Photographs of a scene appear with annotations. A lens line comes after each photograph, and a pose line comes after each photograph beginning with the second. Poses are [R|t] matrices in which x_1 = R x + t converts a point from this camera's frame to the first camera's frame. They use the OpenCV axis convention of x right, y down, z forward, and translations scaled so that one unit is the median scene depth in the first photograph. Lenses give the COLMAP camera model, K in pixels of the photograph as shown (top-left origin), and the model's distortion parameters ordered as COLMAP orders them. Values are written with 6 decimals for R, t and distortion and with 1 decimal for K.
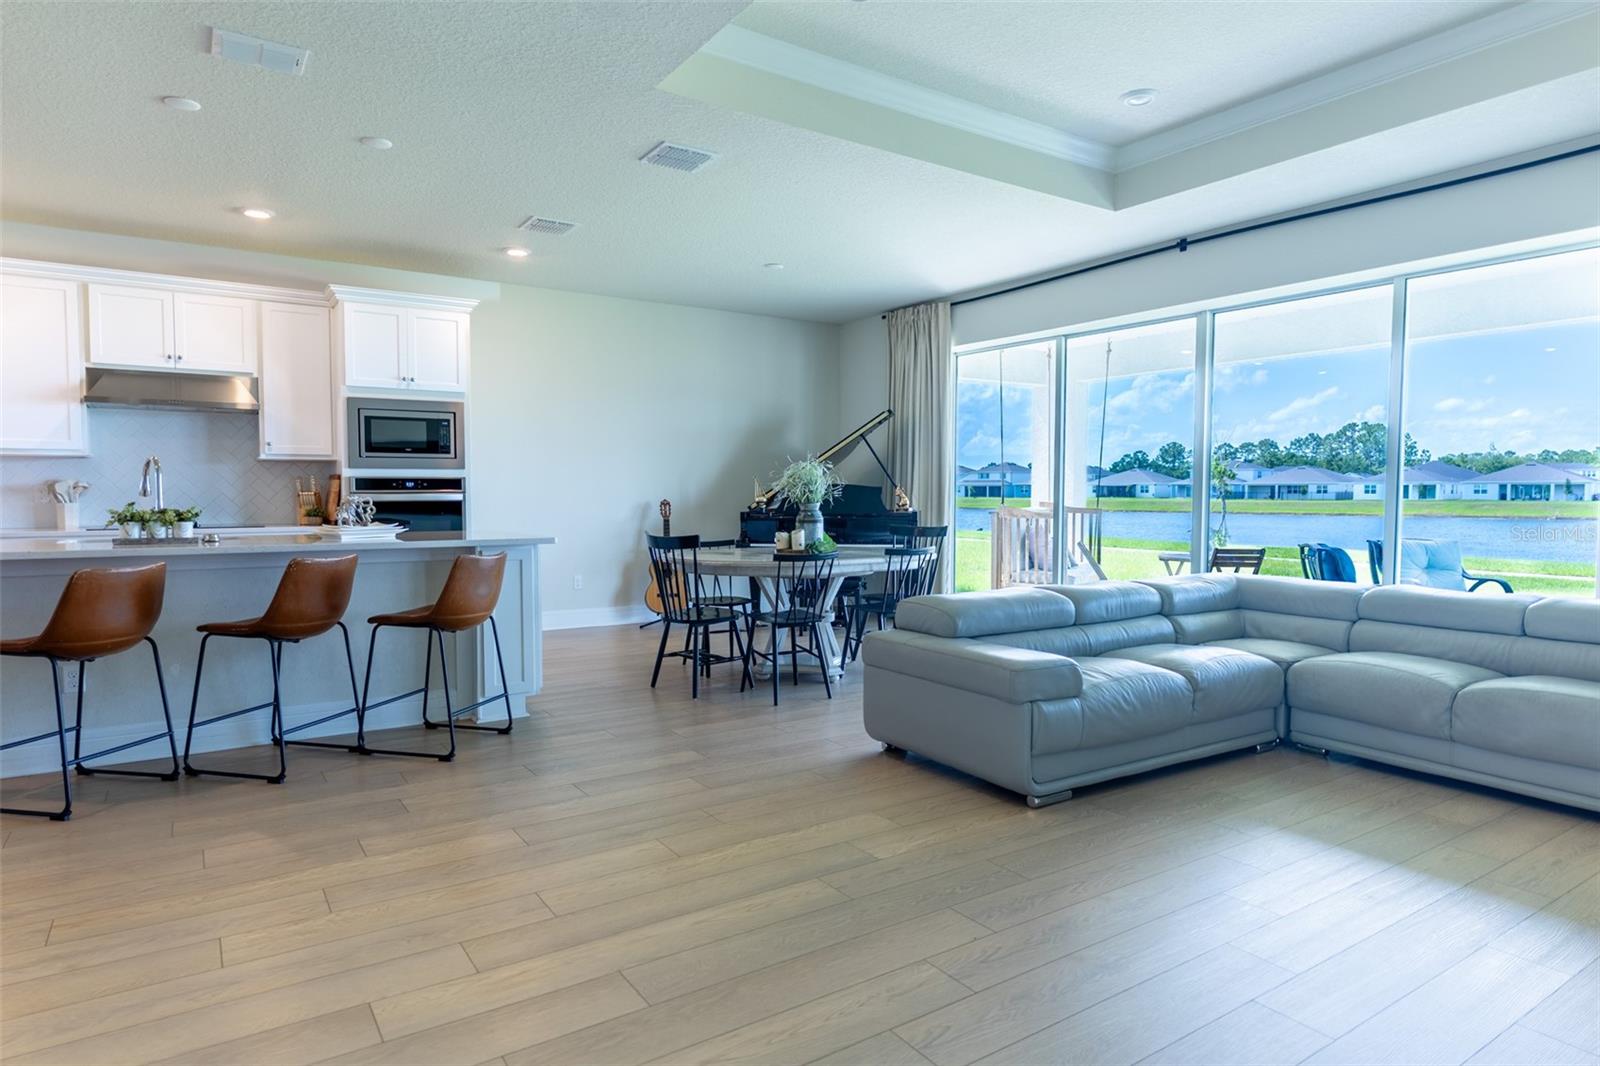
lens RADIAL K [[909.9, 0, 798.2], [0, 909.9, 536.3], [0, 0, 1]] dist [0.000595, 0.001635]
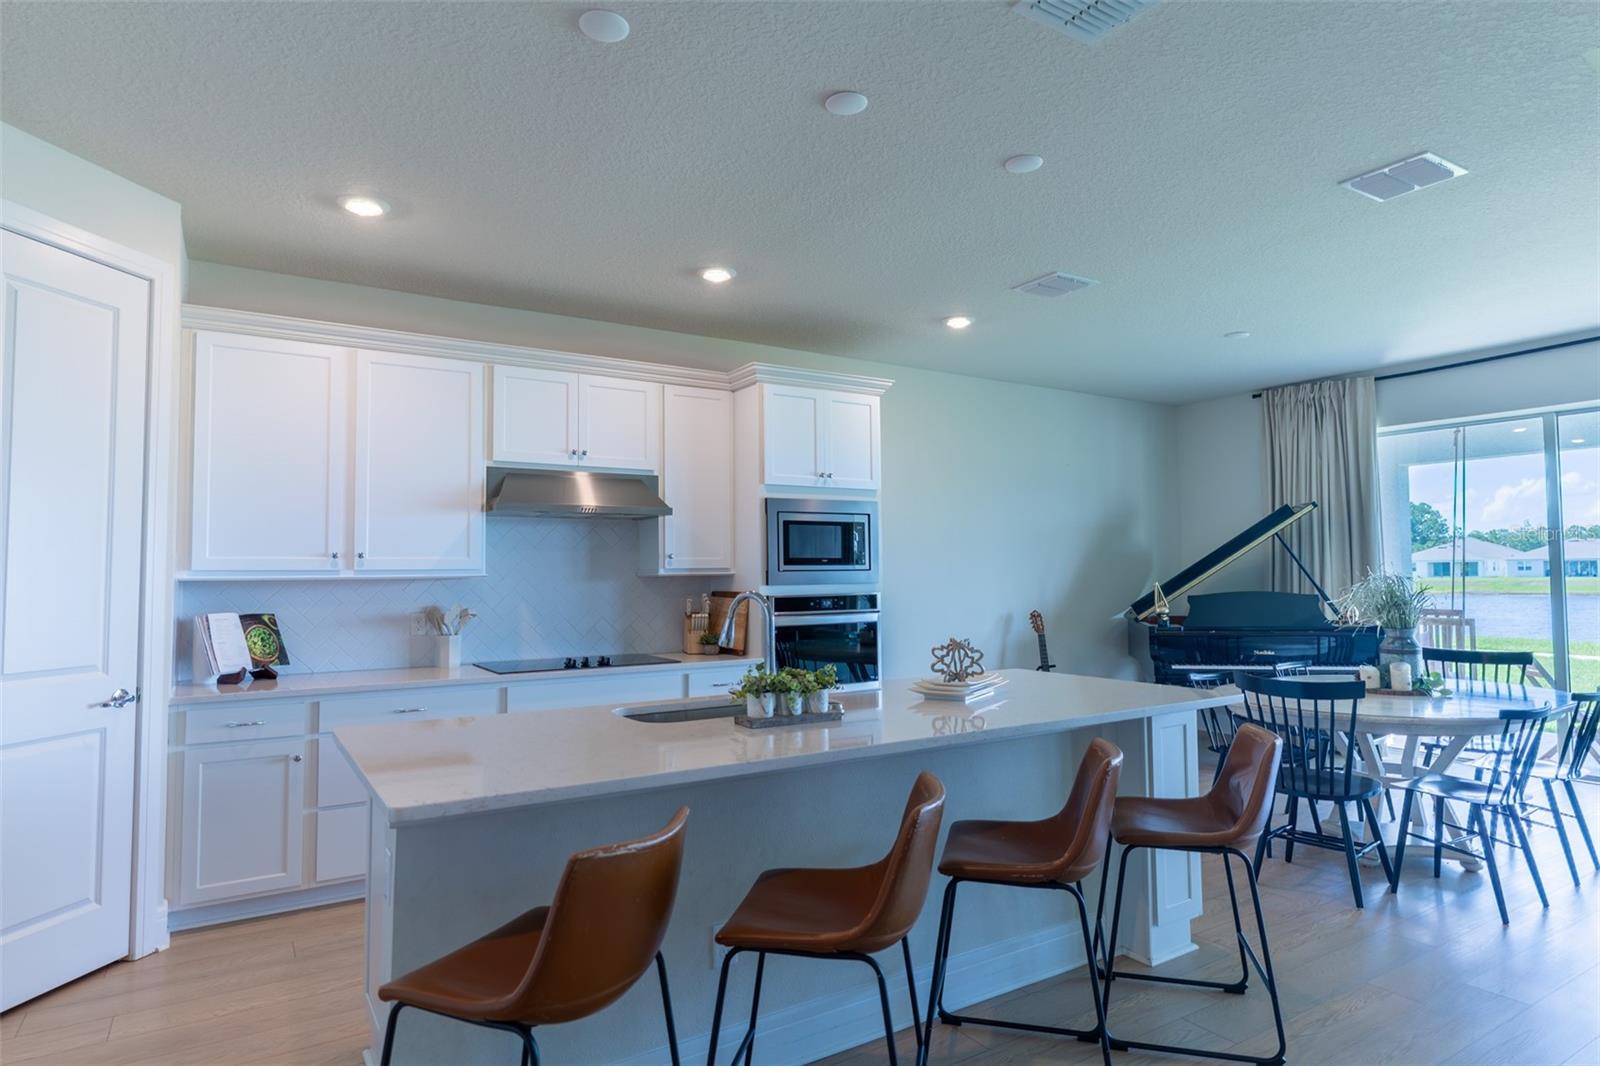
lens RADIAL K [[909.9, 0, 843.1], [0, 909.9, 541.5], [0, 0, 1]] dist [0.000595, 0.001635]
pose [[0.999591, -0.011123, -0.026362, -0.397984], [0.008742, 0.996011, -0.088800, -0.040541], [0.027244, 0.088534, 0.995701, 0.191266]]
